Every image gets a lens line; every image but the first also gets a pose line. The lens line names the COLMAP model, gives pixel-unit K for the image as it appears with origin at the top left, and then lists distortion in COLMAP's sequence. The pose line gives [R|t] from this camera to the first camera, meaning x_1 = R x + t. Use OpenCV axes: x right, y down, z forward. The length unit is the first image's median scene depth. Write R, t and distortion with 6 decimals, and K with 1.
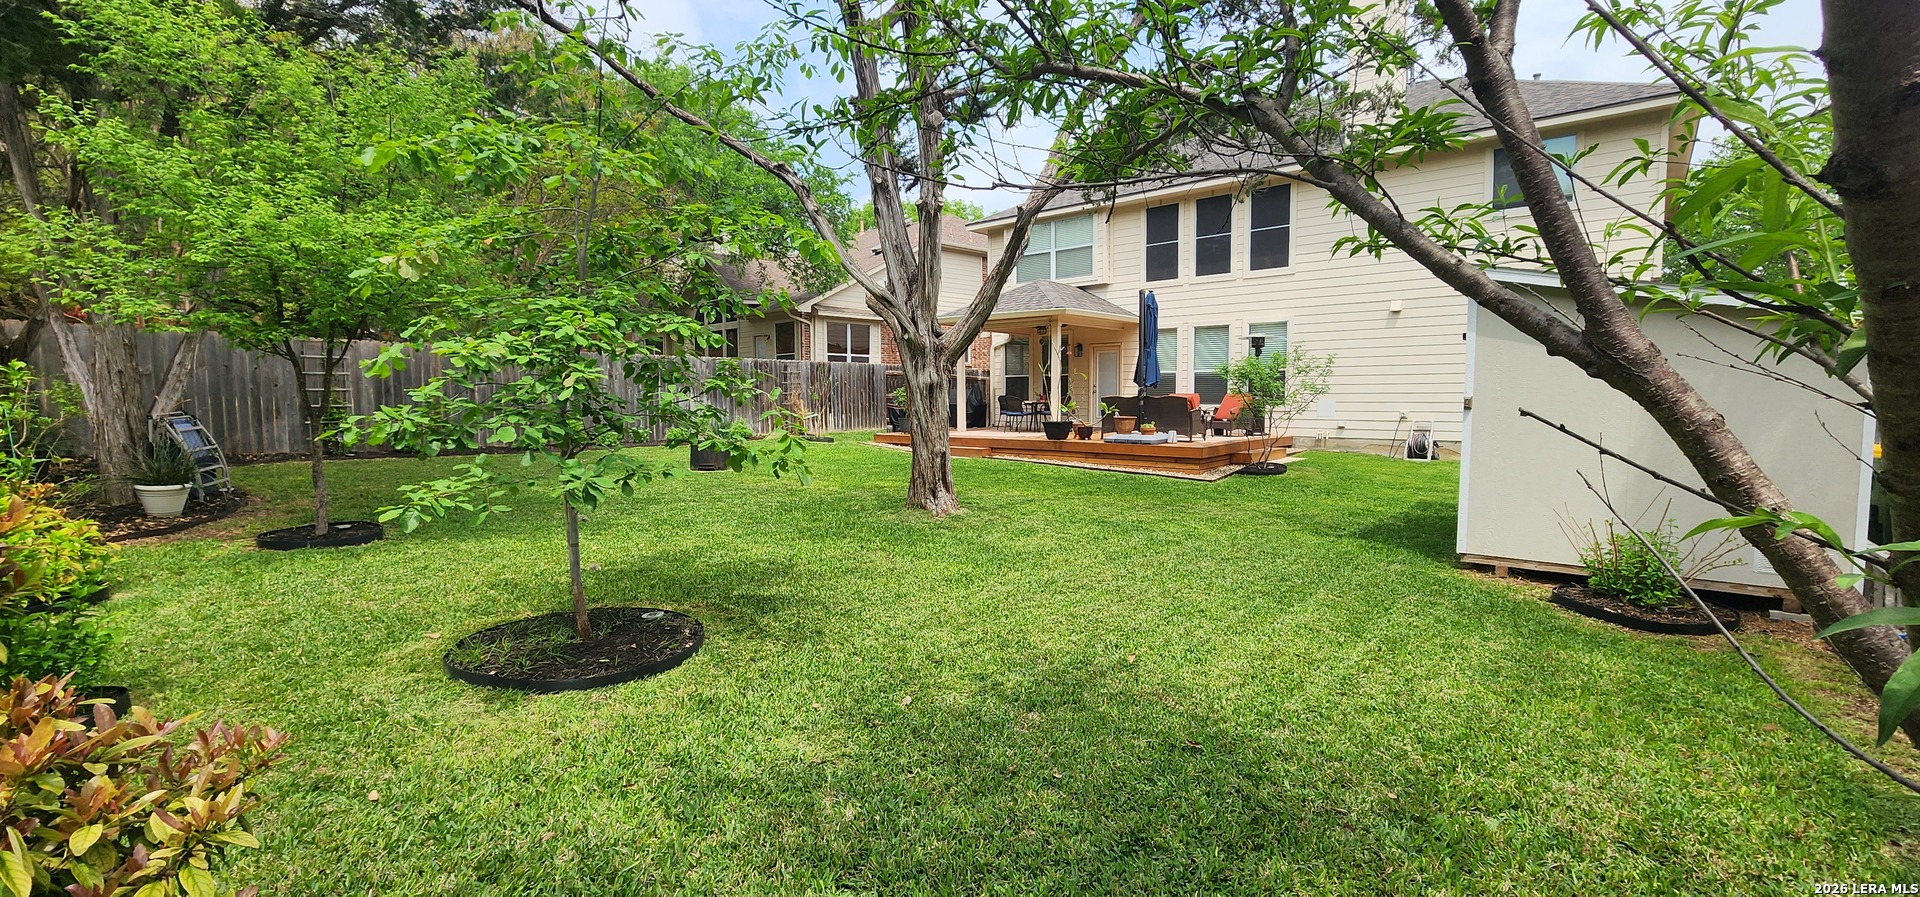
lens RADIAL K [[785.2, 0, 961.5], [0, 785.2, 444.8], [0, 0, 1]] dist [-0.001242, -0.000265]
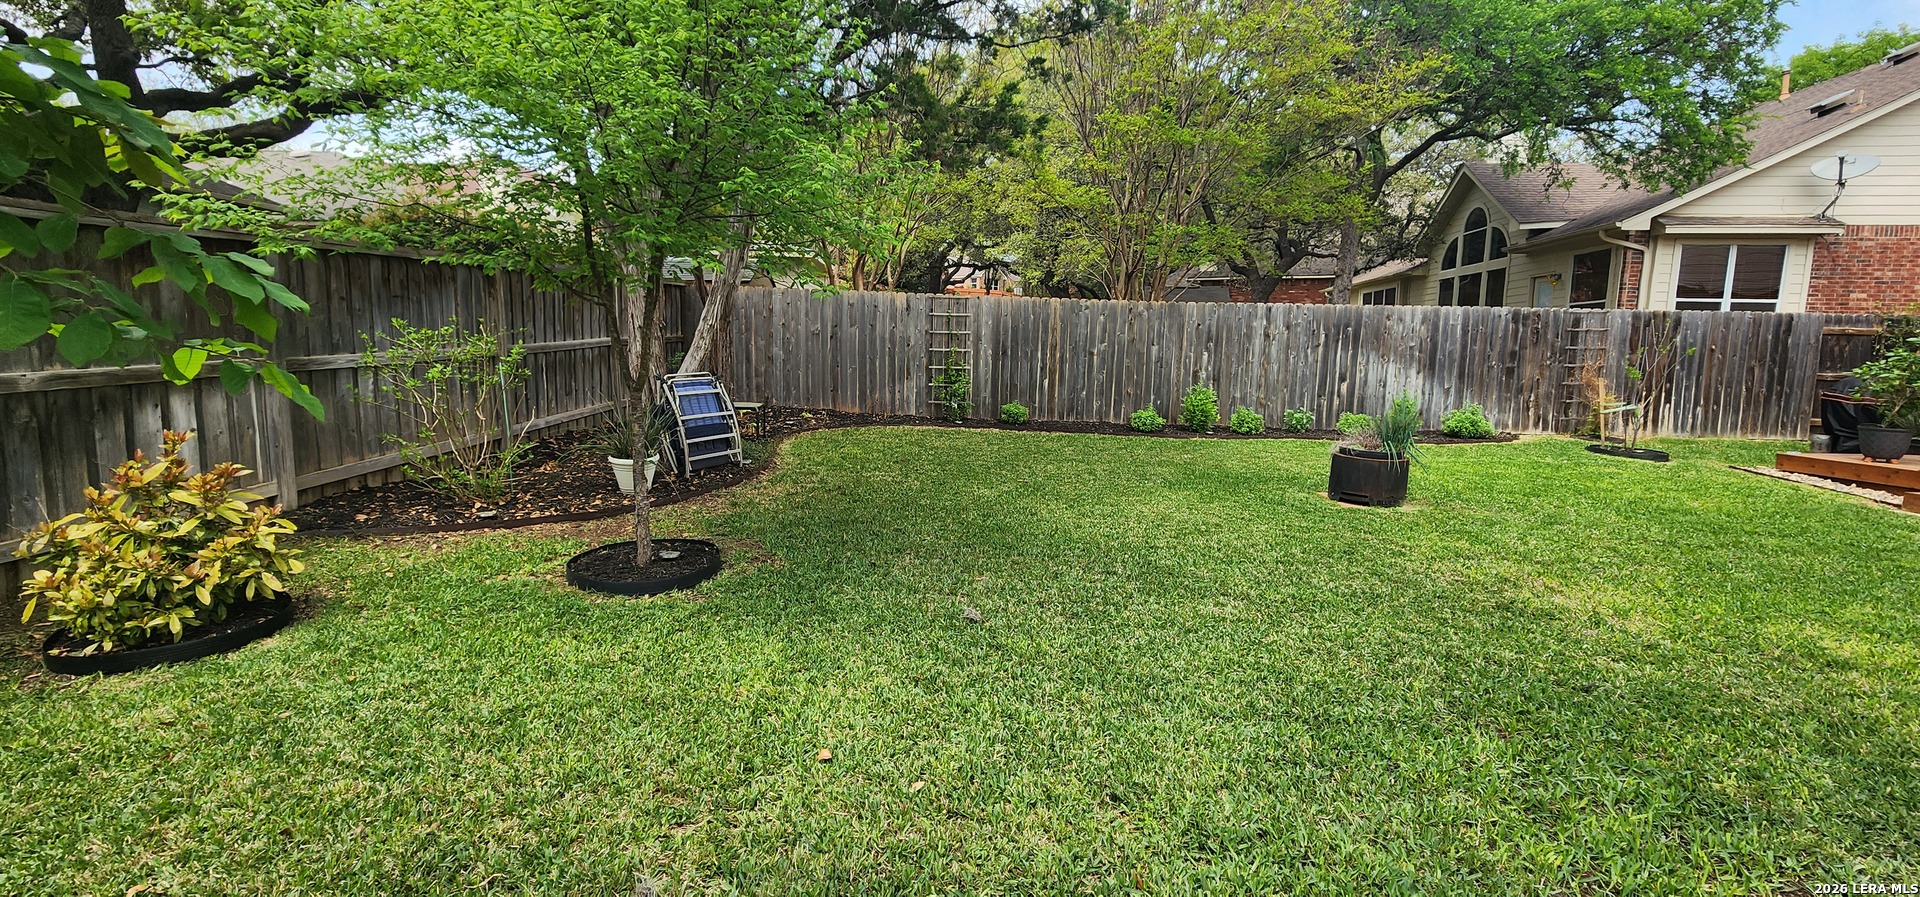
lens RADIAL K [[785.2, 0, 956.5], [0, 785.2, 445.7], [0, 0, 1]] dist [-0.001242, -0.000265]
pose [[0.617527, 0.104673, -0.779554, -0.046294], [-0.069754, 0.994488, 0.078277, -0.020627], [0.783451, 0.006039, 0.621425, 0.287476]]
